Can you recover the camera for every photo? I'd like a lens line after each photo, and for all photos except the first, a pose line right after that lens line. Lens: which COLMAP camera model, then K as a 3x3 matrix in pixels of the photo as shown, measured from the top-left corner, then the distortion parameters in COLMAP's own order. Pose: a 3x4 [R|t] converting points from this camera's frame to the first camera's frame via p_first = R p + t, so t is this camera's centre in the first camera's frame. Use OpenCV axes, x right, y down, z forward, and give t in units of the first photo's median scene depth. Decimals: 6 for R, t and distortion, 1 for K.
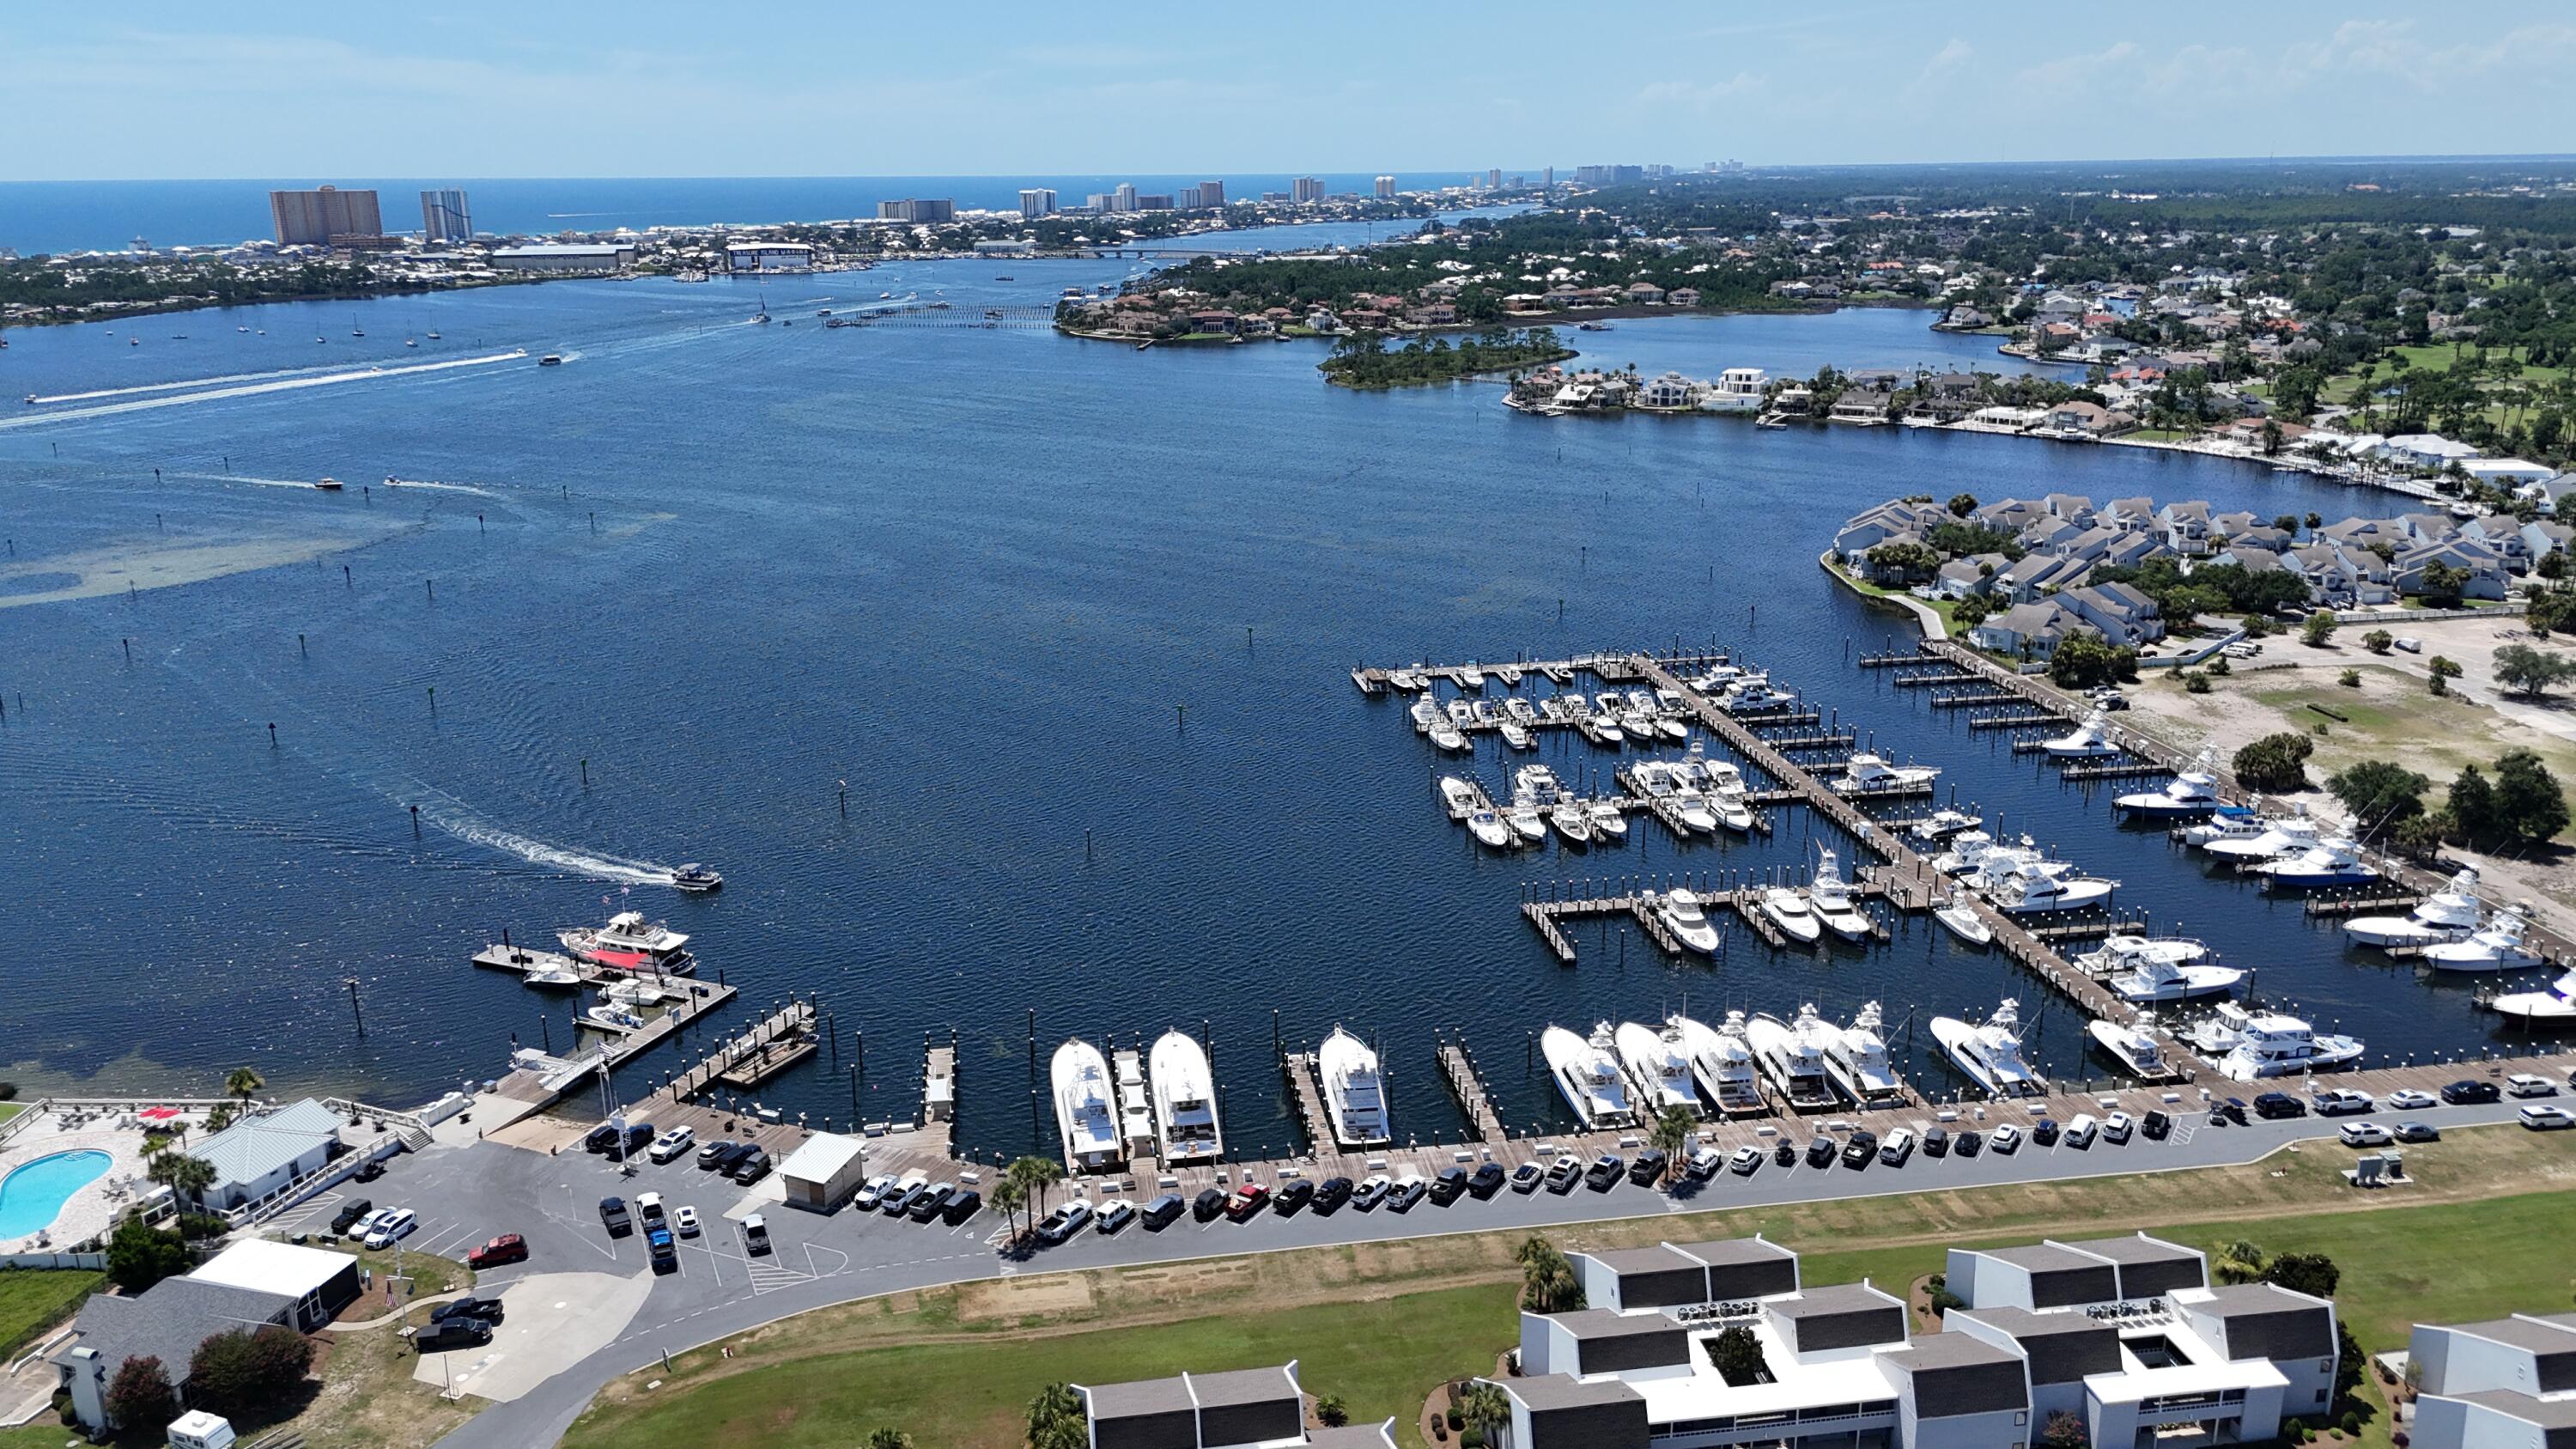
lens RADIAL K [[1885.1, 0, 1288.0], [0, 1885.1, 724.5], [0, 0, 1]] dist [0.058270, -0.052079]
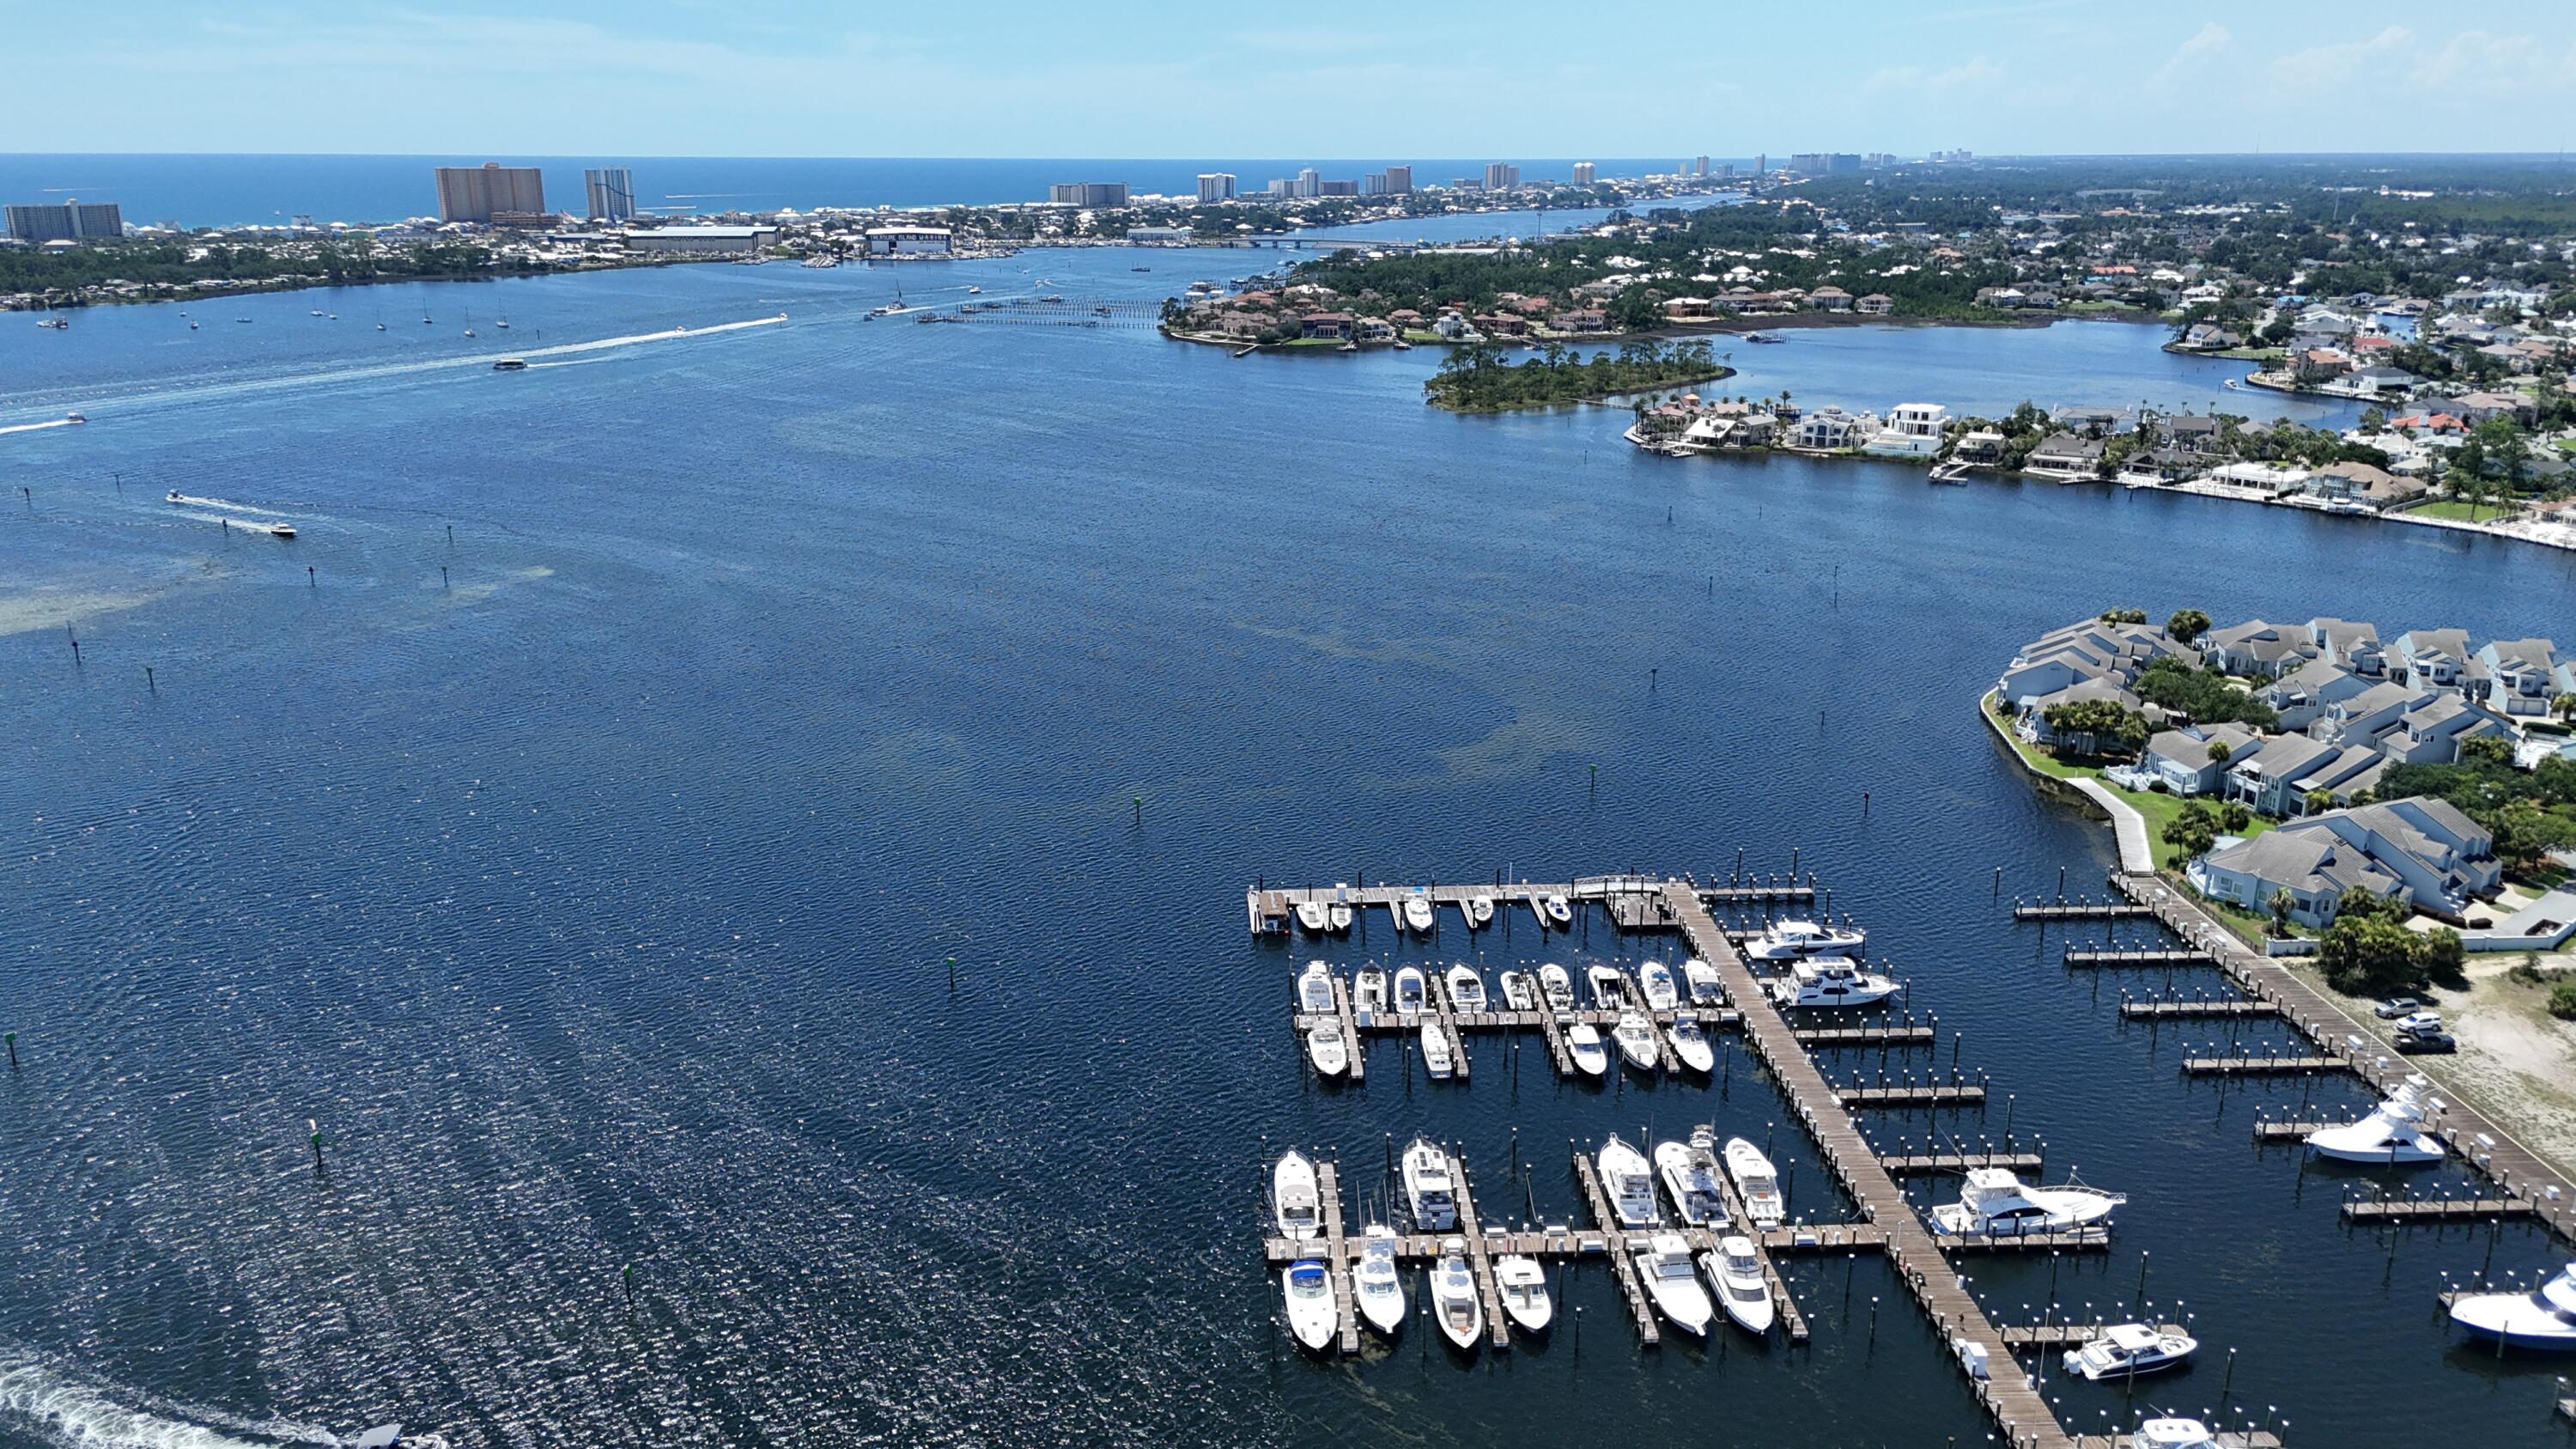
lens RADIAL K [[1885.1, 0, 1288.0], [0, 1885.1, 724.5], [0, 0, 1]] dist [0.058270, -0.052079]
pose [[0.994306, 0.040324, -0.098638, 0.058760], [-0.039602, 0.999173, 0.009271, -0.049252], [0.098930, -0.005312, 0.995080, 0.164624]]
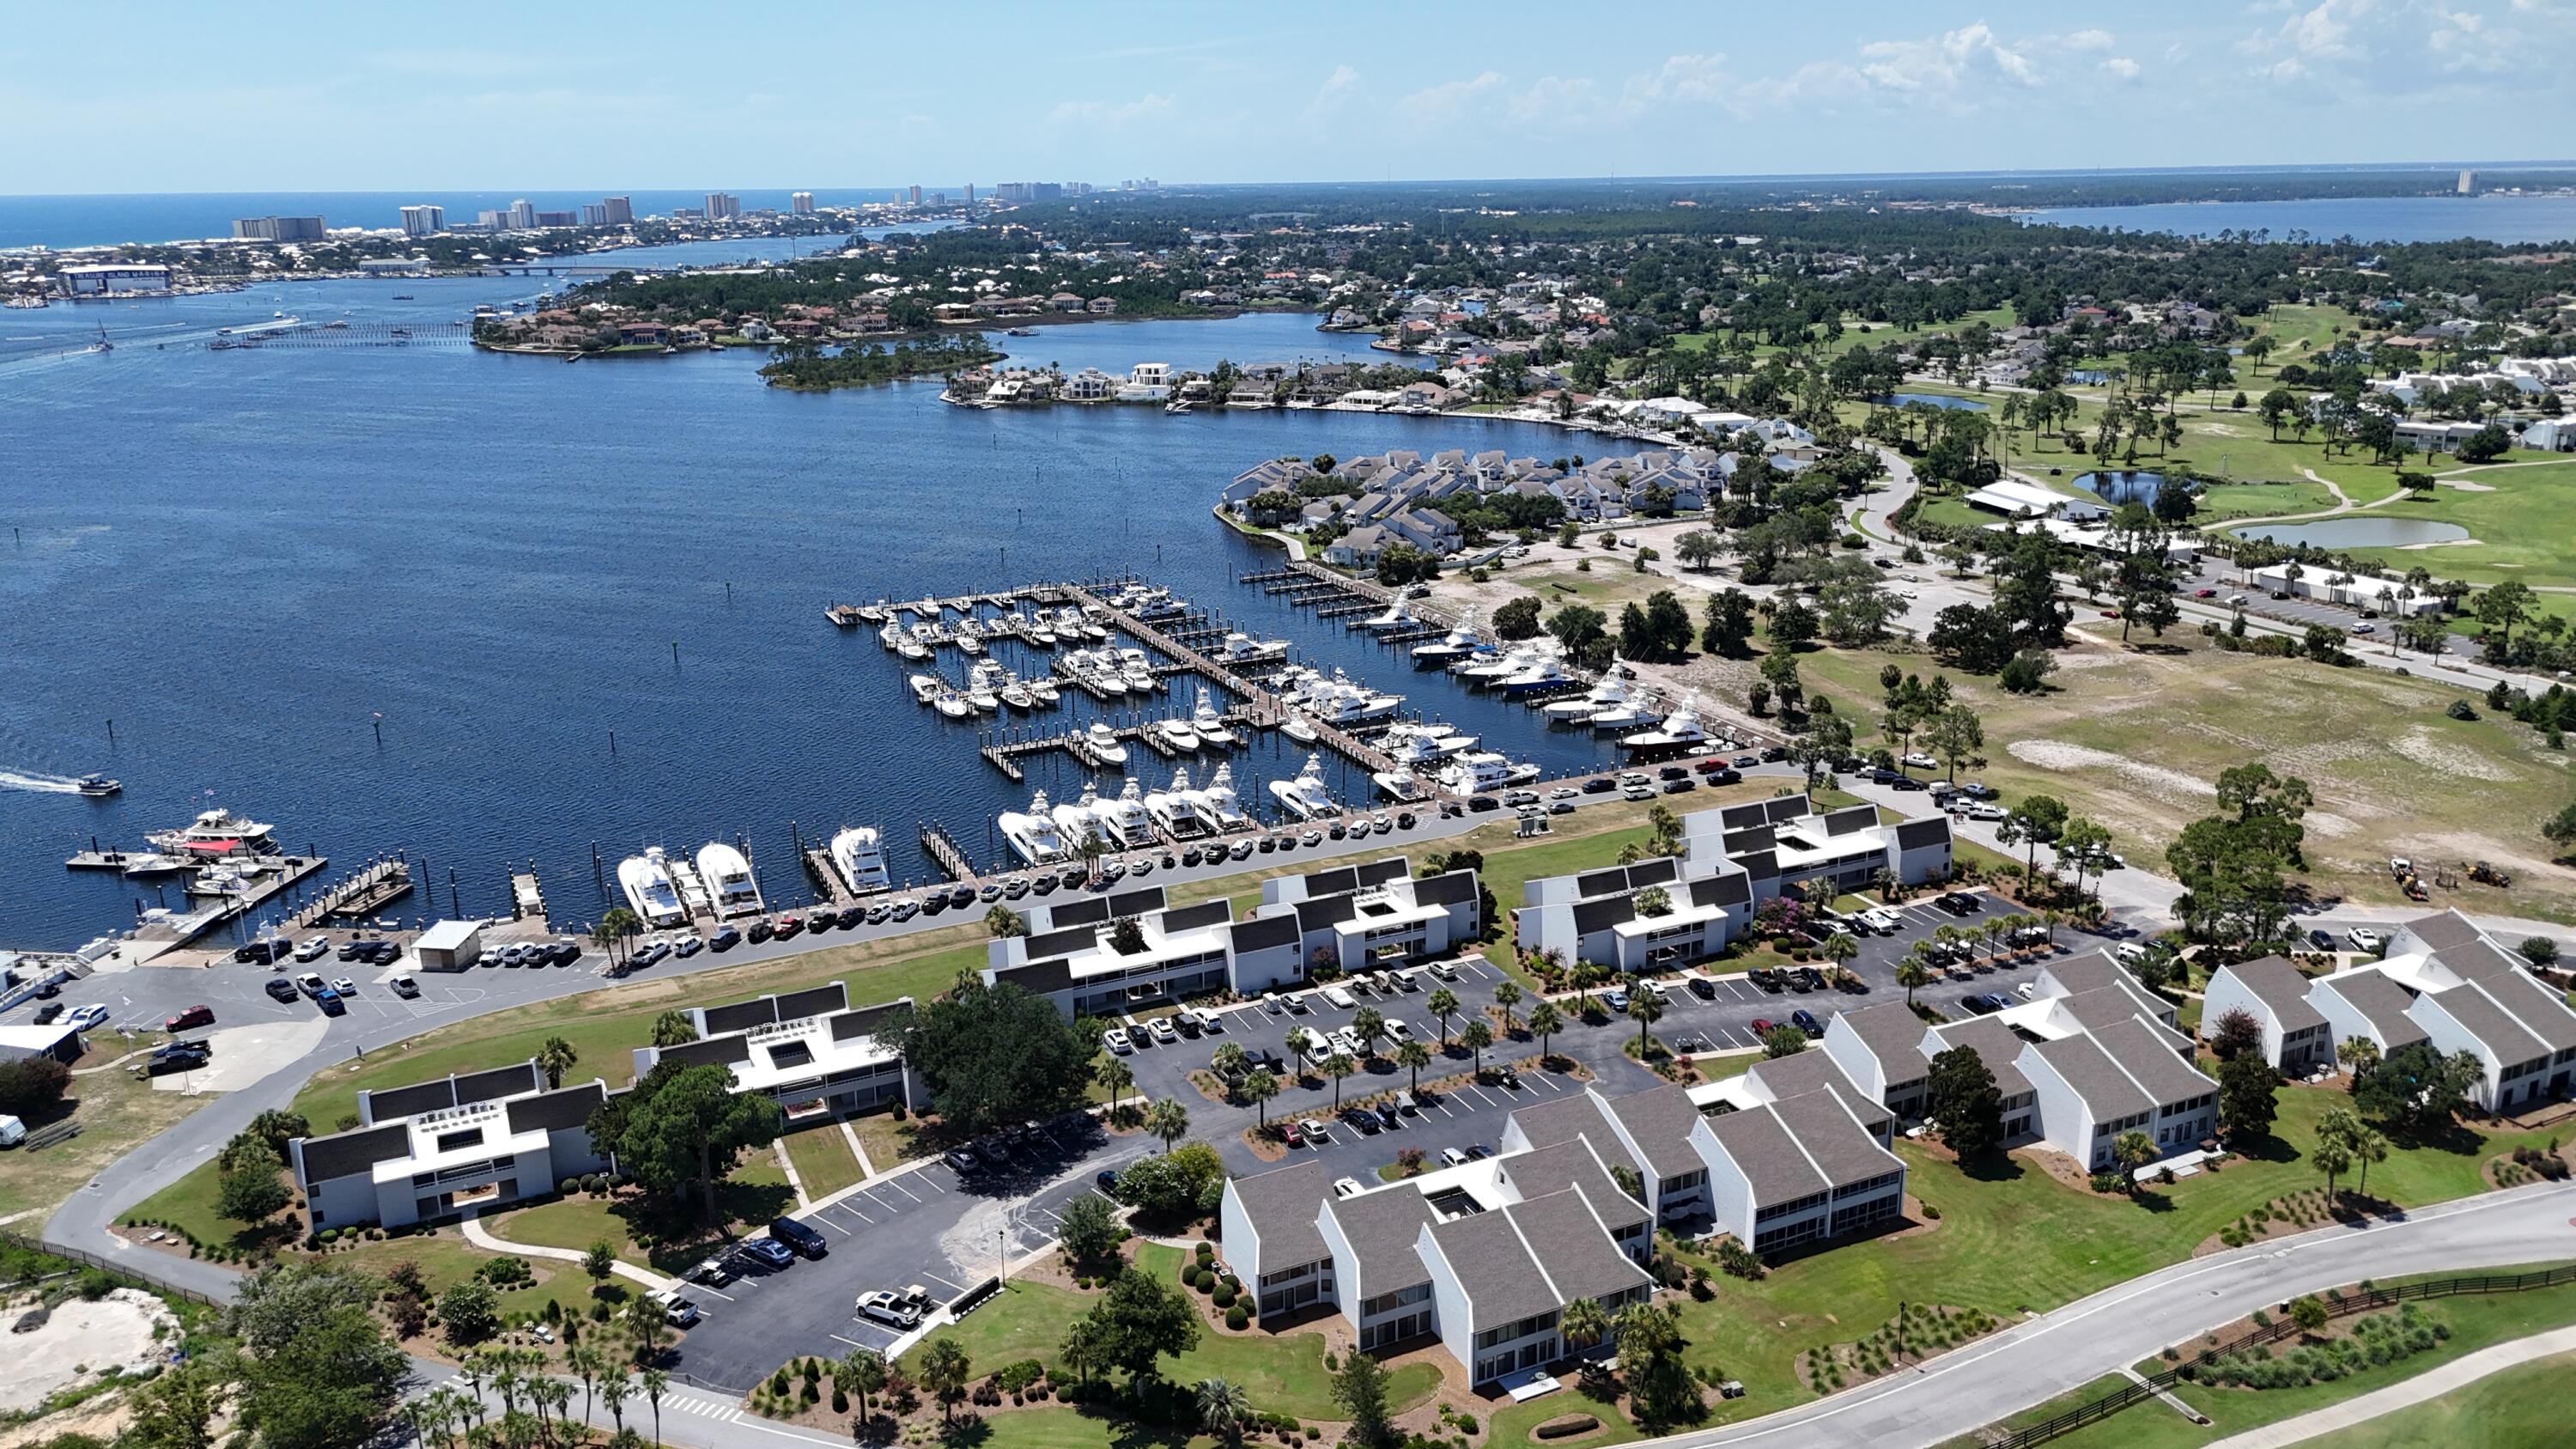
lens RADIAL K [[1882.4, 0, 1288.0], [0, 1882.4, 724.5], [0, 0, 1]] dist [0.073888, -0.074839]
pose [[0.957911, -0.081195, 0.275344, -0.010072], [0.083507, 0.996502, 0.003335, 0.032163], [-0.274652, 0.019799, 0.961340, -0.108208]]
